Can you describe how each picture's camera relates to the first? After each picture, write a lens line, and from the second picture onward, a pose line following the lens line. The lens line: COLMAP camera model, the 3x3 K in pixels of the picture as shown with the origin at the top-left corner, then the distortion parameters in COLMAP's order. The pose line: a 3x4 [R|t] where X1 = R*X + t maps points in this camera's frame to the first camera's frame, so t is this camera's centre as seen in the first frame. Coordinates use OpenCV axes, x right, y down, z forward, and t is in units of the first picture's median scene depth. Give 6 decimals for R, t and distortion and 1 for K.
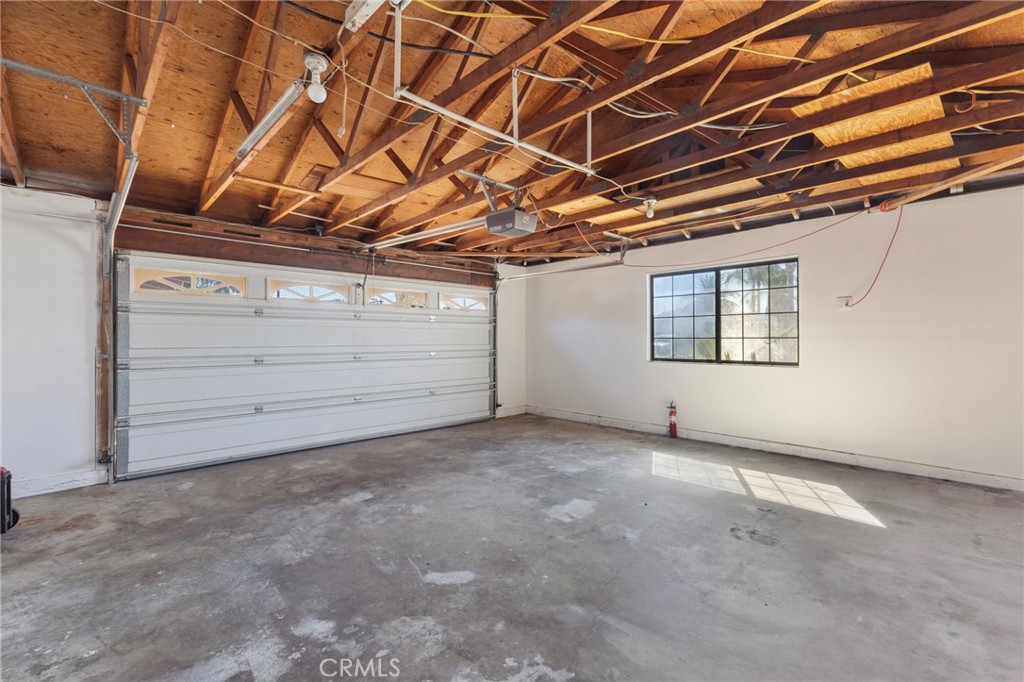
lens RADIAL K [[447.9, 0, 514.1], [0, 447.9, 339.3], [0, 0, 1]] dist [0.007068, -0.001073]
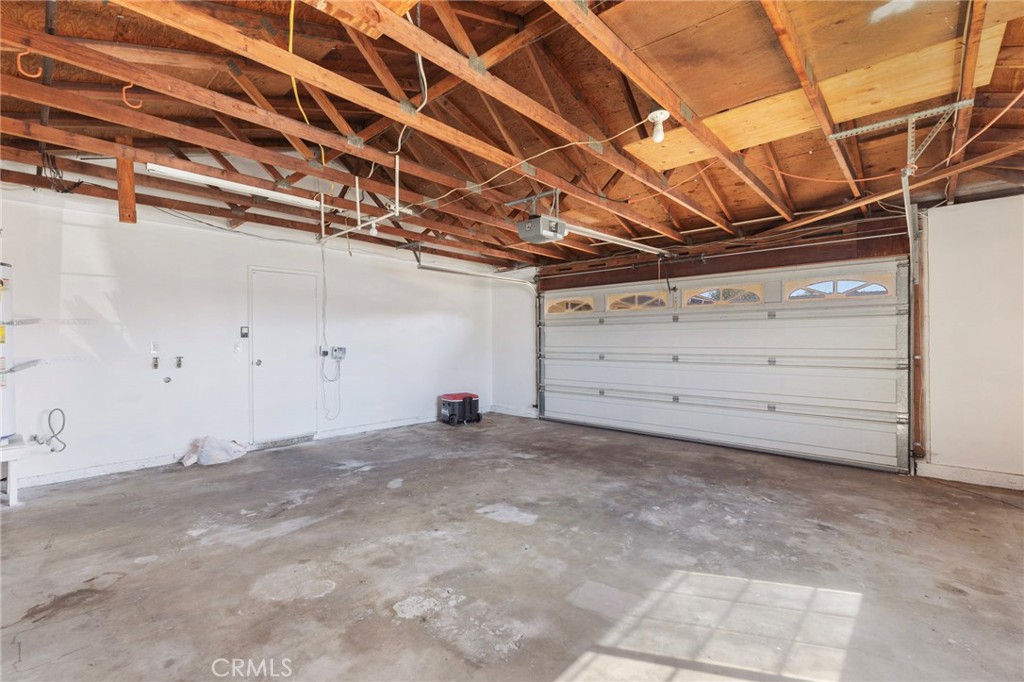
lens RADIAL K [[447.9, 0, 516.3], [0, 447.9, 341.8], [0, 0, 1]] dist [0.007068, -0.001073]
pose [[0.073060, 0.003563, -0.997321, 1.020912], [0.002738, 0.999989, 0.003773, -0.005830], [0.997324, -0.003006, 0.073049, 0.861872]]
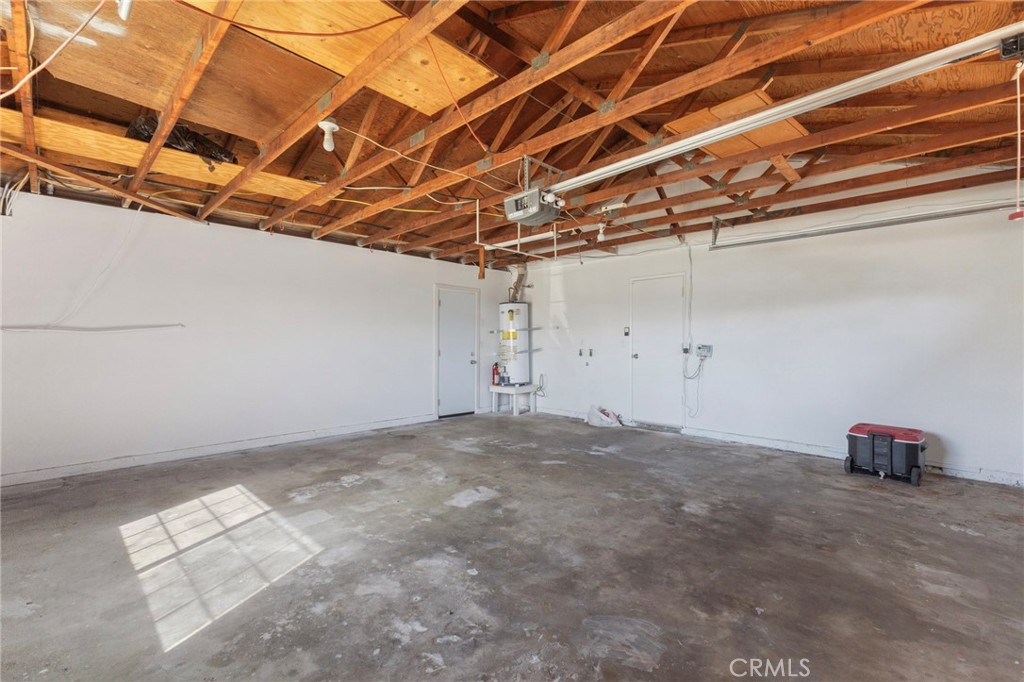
lens RADIAL K [[447.9, 0, 512.4], [0, 447.9, 338.5], [0, 0, 1]] dist [0.007068, -0.001073]
pose [[-0.999301, -0.000257, -0.037395, 0.067851], [-0.000012, 0.999978, -0.006565, 0.006389], [0.037396, -0.006560, -0.999279, 1.892609]]
